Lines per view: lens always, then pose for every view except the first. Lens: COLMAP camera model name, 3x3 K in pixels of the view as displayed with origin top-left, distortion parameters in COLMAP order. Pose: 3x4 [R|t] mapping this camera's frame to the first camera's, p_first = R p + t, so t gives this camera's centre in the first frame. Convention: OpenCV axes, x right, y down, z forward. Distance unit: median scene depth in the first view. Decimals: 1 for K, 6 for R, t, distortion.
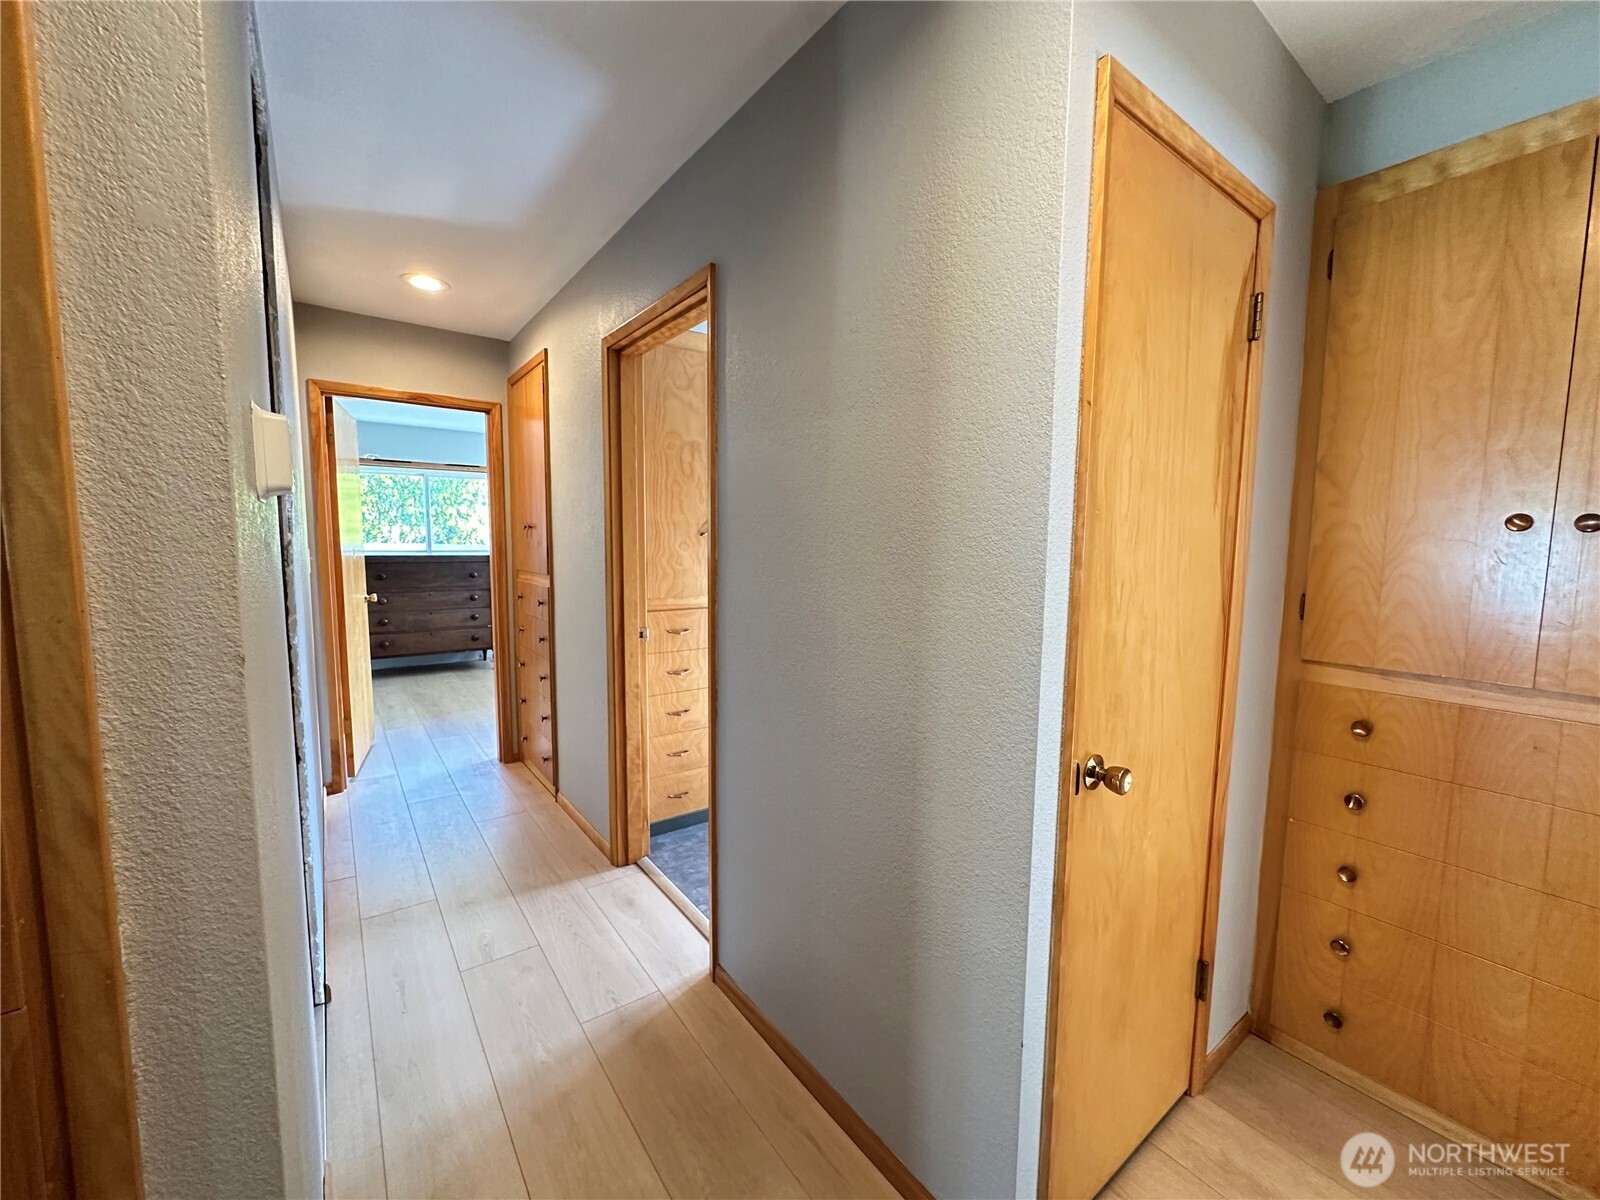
lens RADIAL K [[638.5, 0, 800.0], [0, 638.5, 600.0], [0, 0, 1]] dist [-0.000540, -0.000558]
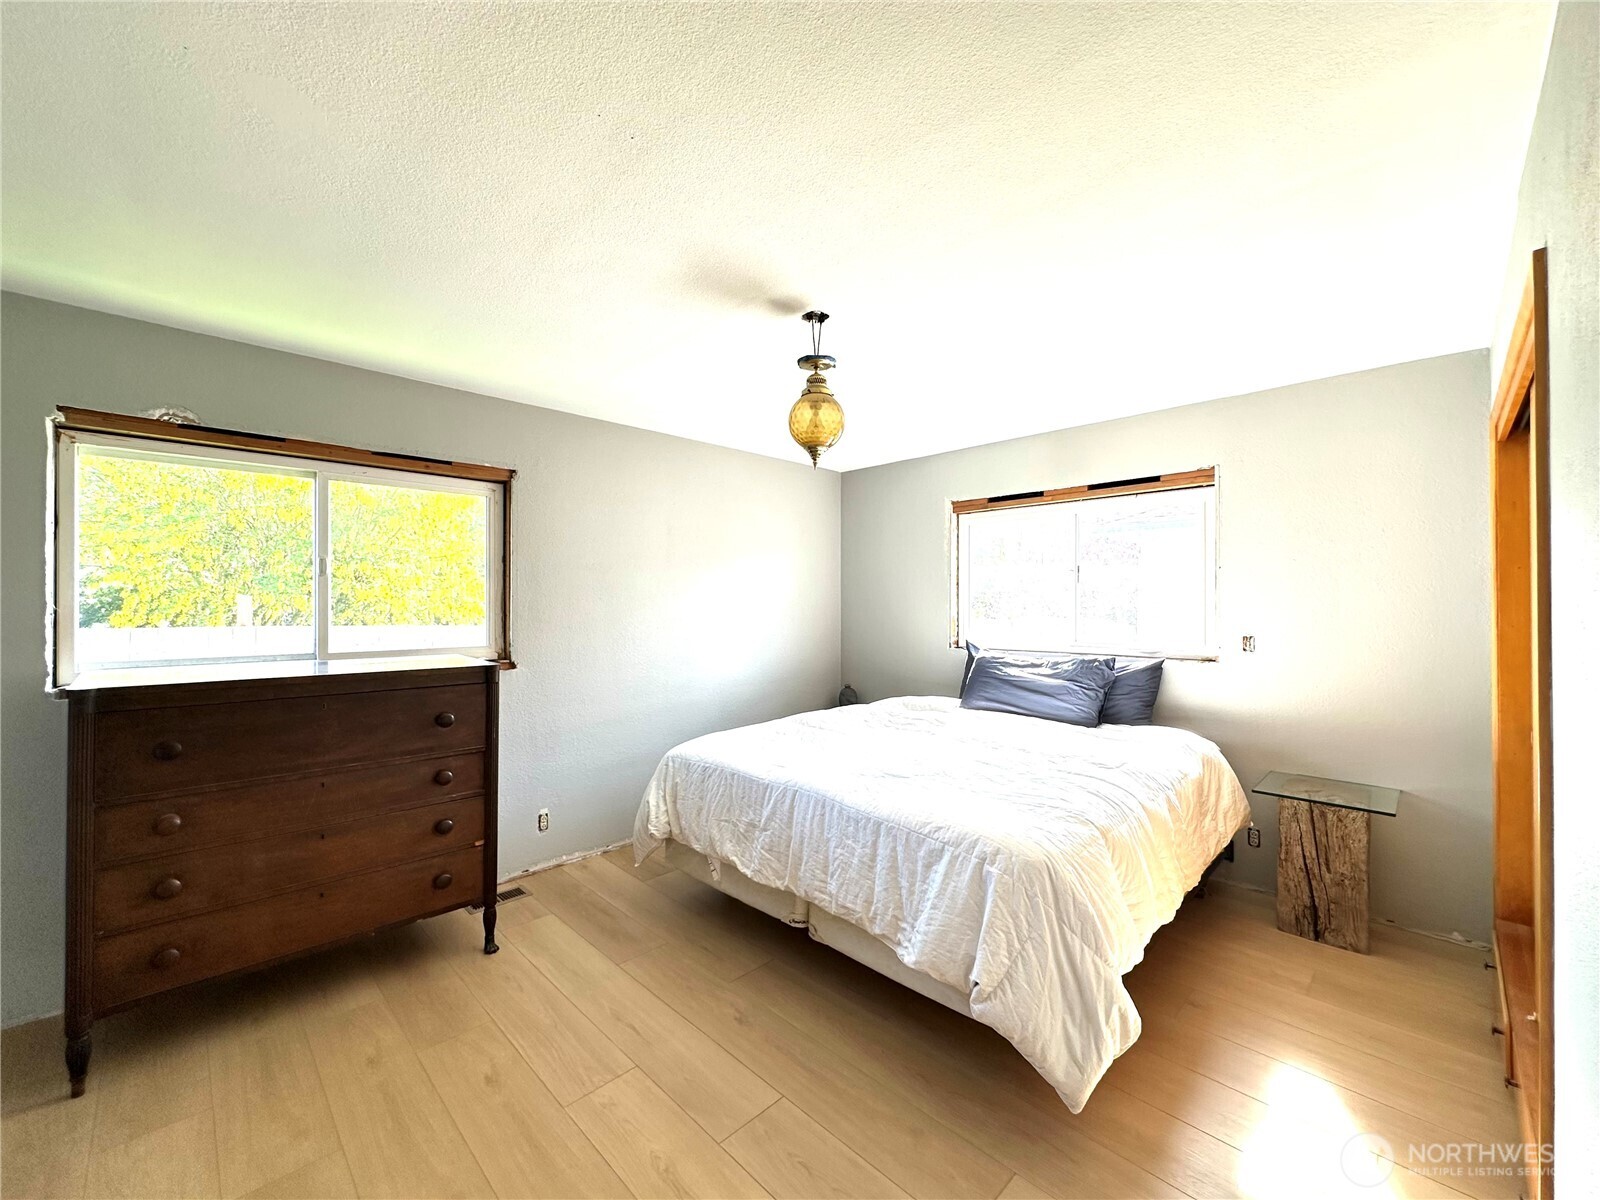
lens RADIAL K [[638.5, 0, 800.0], [0, 638.5, 600.0], [0, 0, 1]] dist [-0.000540, -0.000558]
pose [[0.989929, -0.009514, 0.141245, -0.351631], [0.023502, 0.994938, -0.097700, -0.068095], [-0.139600, 0.100035, 0.985142, 0.579051]]
